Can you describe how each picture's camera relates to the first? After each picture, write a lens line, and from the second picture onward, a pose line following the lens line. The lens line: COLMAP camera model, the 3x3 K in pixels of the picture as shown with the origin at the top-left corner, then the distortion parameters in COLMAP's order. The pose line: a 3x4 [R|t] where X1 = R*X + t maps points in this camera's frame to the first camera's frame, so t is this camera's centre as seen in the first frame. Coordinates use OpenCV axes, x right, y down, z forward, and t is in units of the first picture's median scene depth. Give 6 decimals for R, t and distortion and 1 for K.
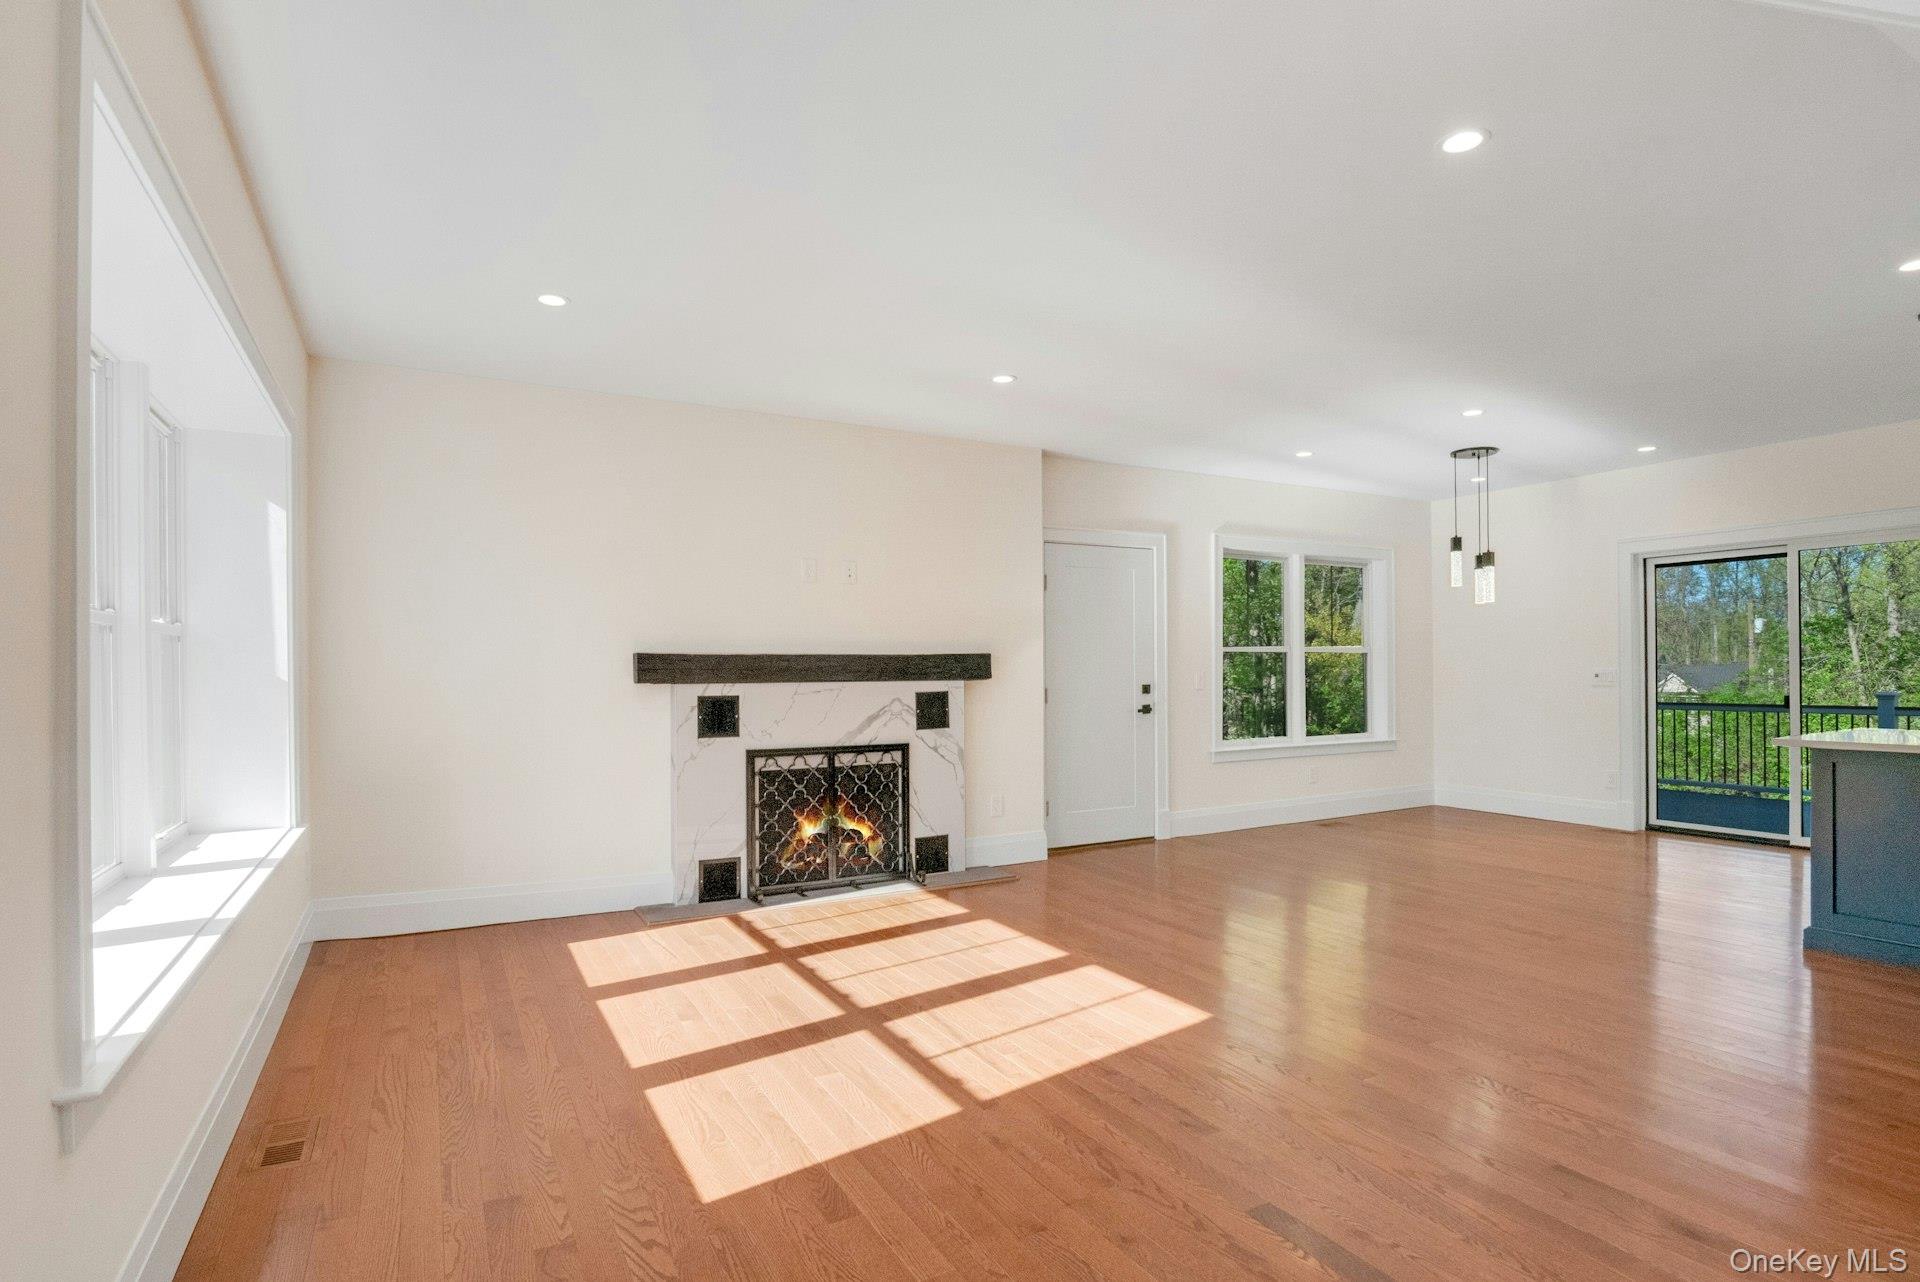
lens RADIAL K [[955.3, 0, 940.4], [0, 955.3, 671.2], [0, 0, 1]] dist [0.001957, -0.022148]
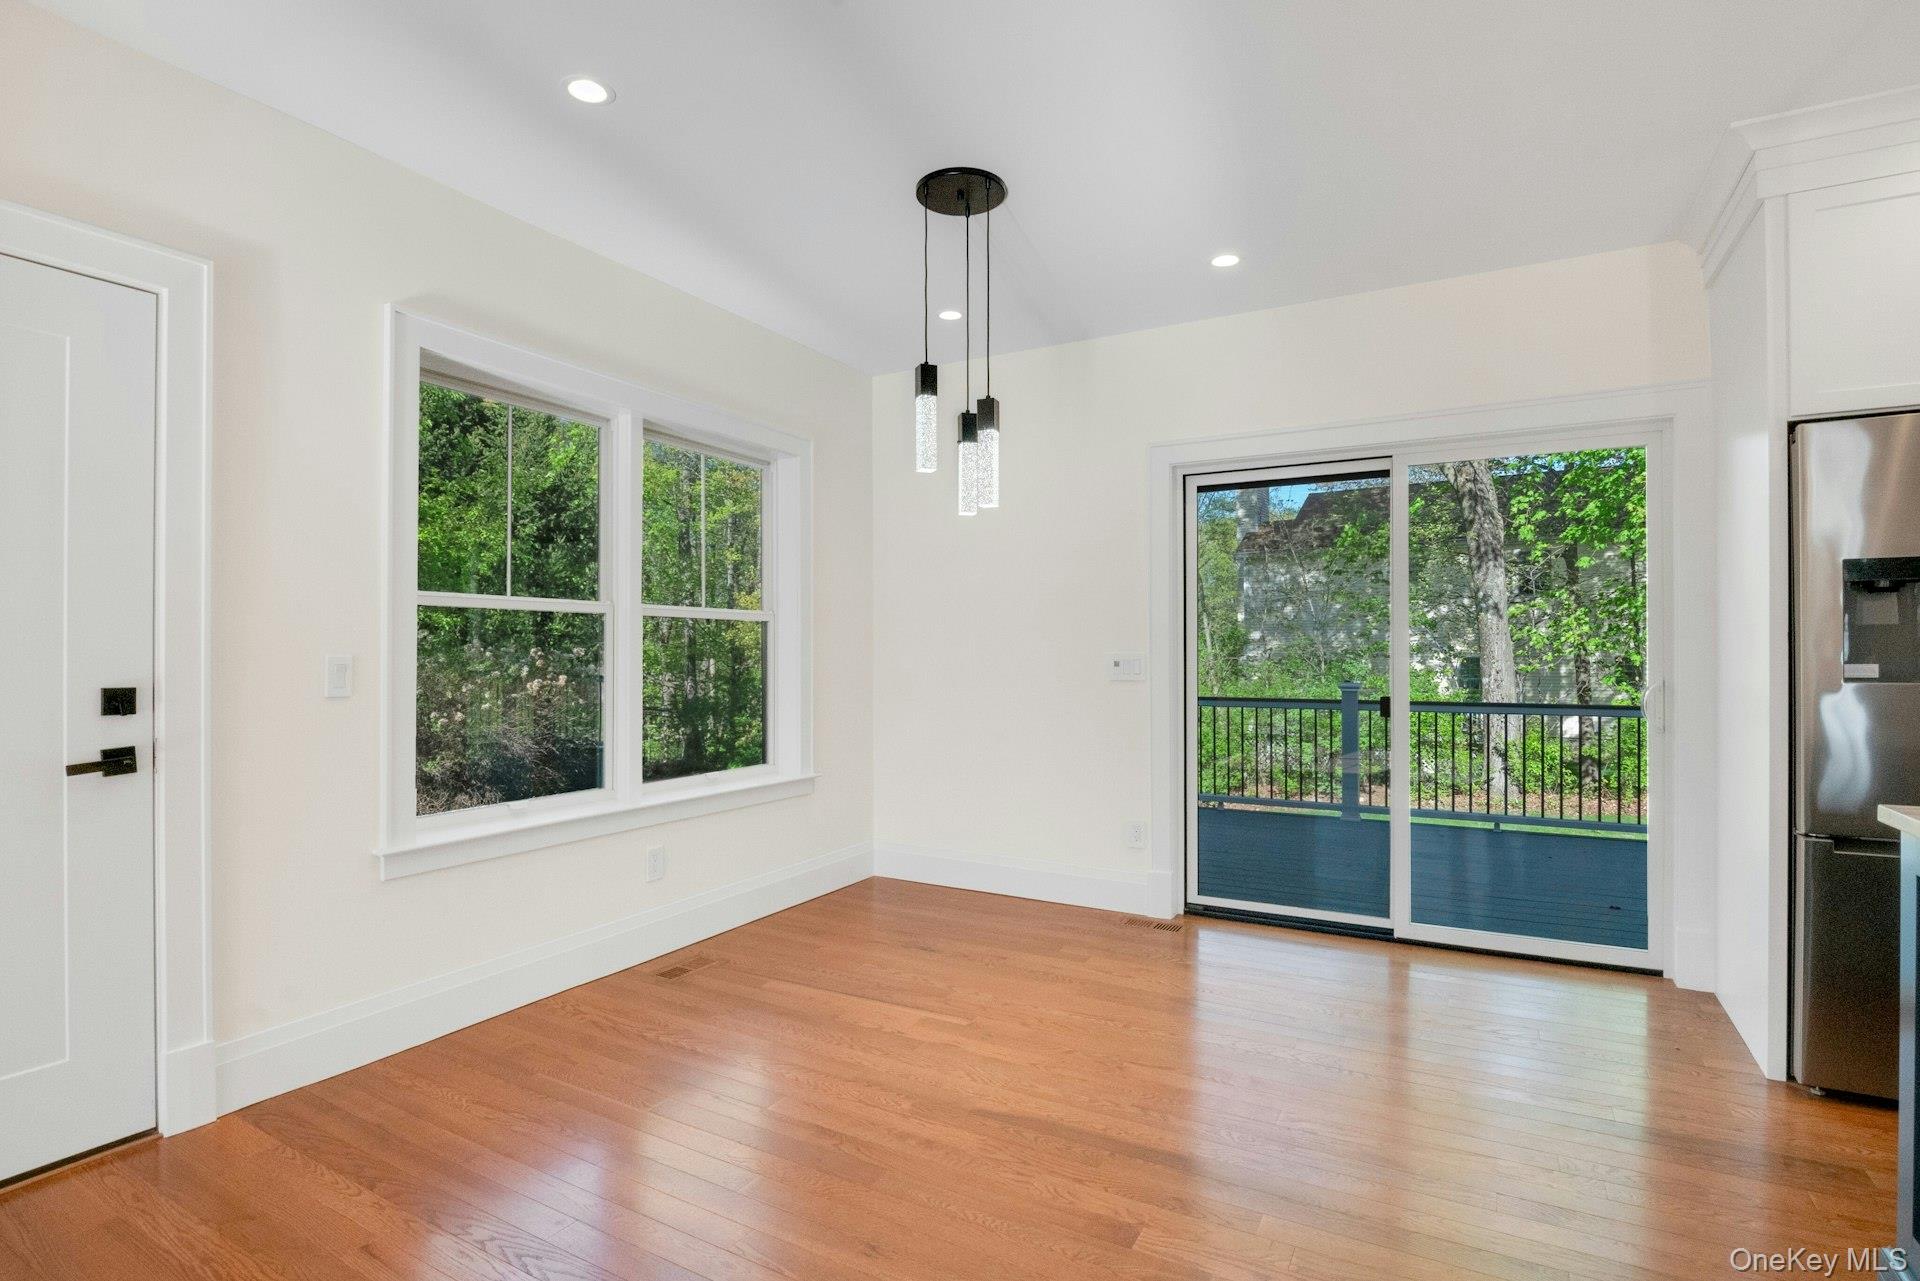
lens RADIAL K [[942.9, 0, 942.8], [0, 942.9, 662.6], [0, 0, 1]] dist [-0.011990, -0.000916]
pose [[0.847763, 0.002824, 0.530367, 0.354176], [-0.007603, 0.999948, 0.006828, 0.000911], [-0.530320, -0.009821, 0.847740, 0.703698]]
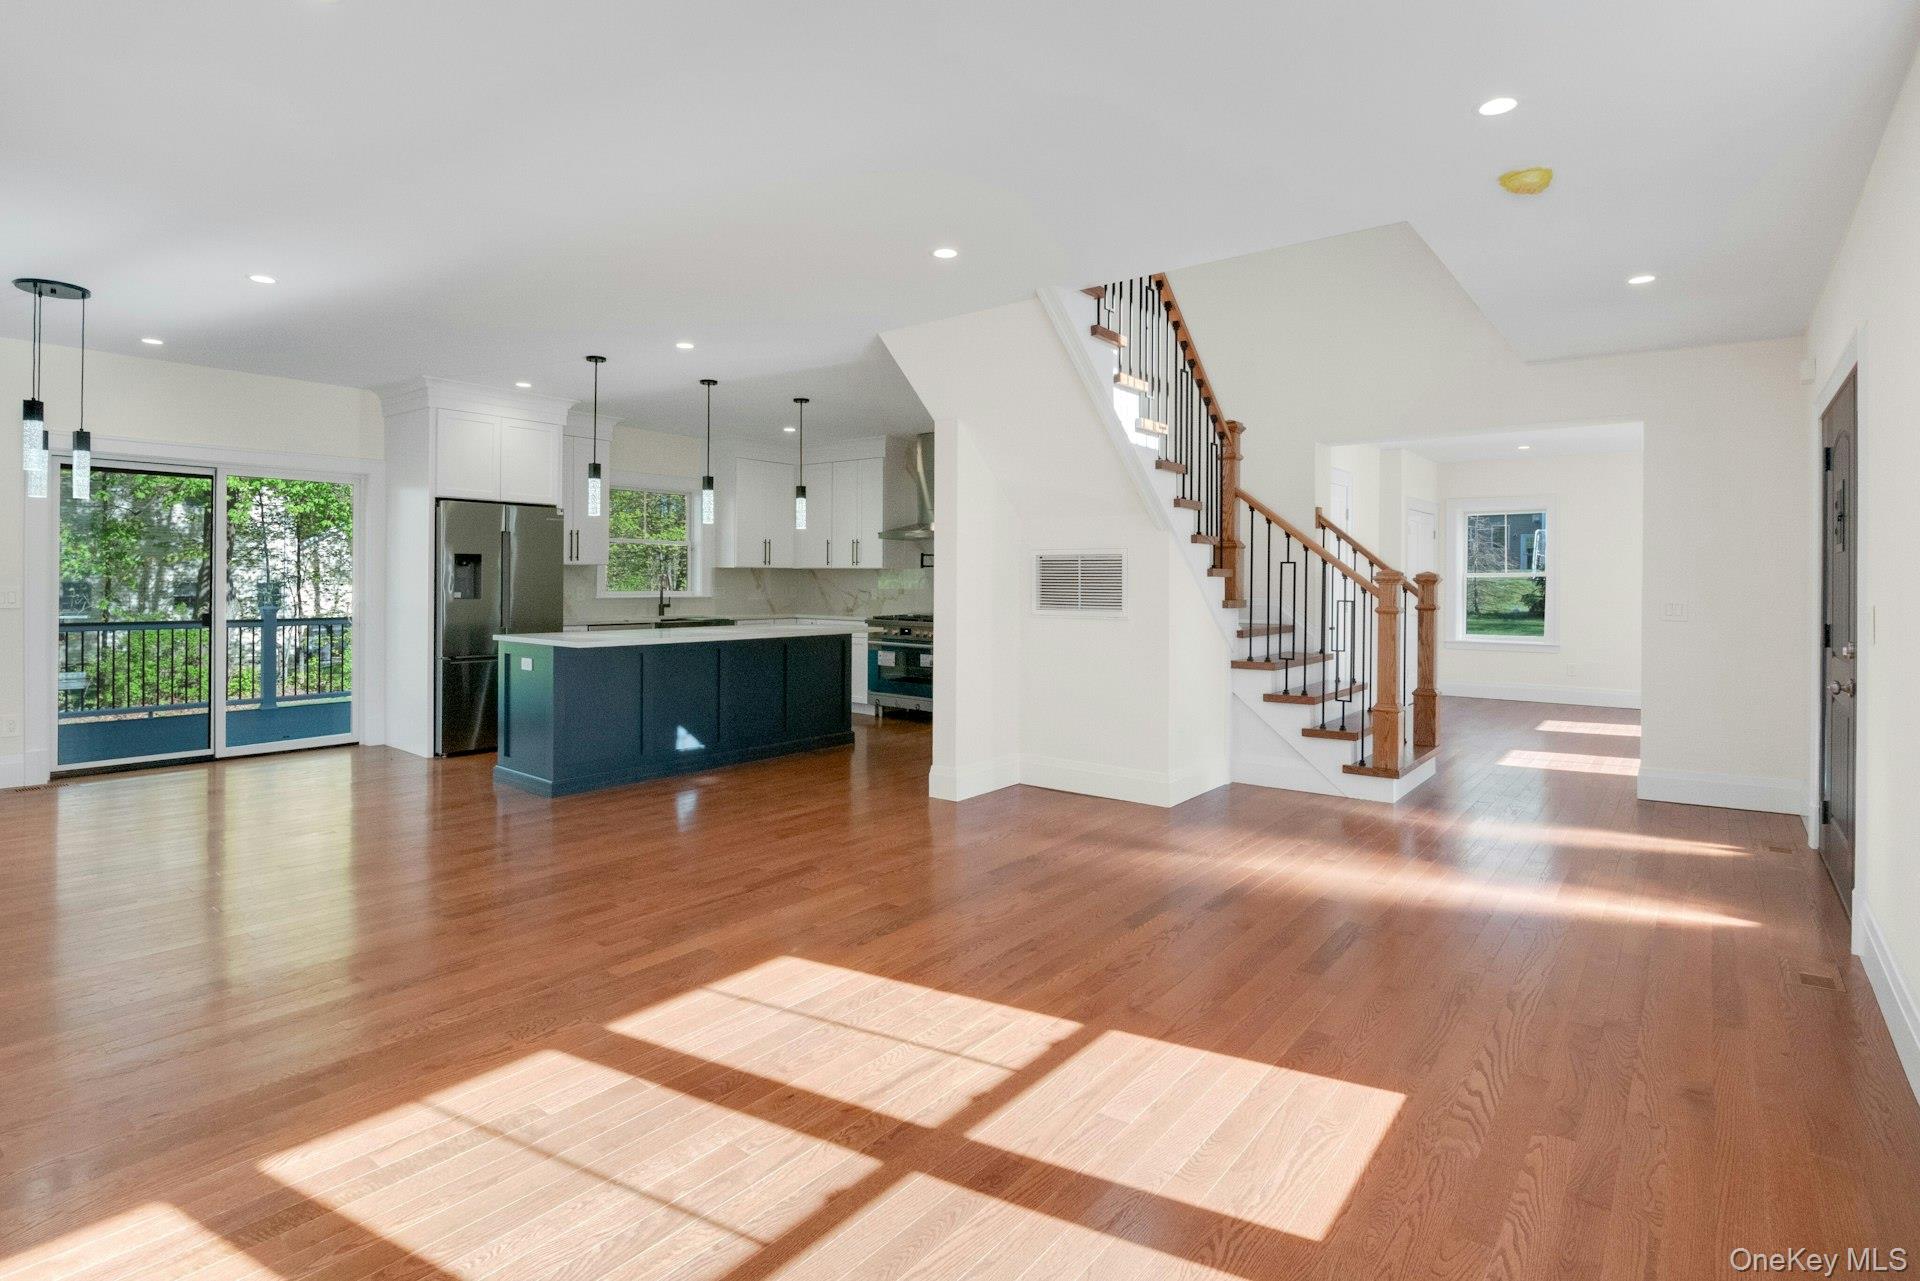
lens RADIAL K [[948.9, 0, 951.0], [0, 948.9, 588.8], [0, 0, 1]] dist [-0.004399, -0.000461]
pose [[-0.396398, 0.000128, 0.918079, -0.407795], [-0.010671, 0.999932, -0.004747, -0.004589], [-0.918017, -0.011678, -0.396369, 0.749488]]
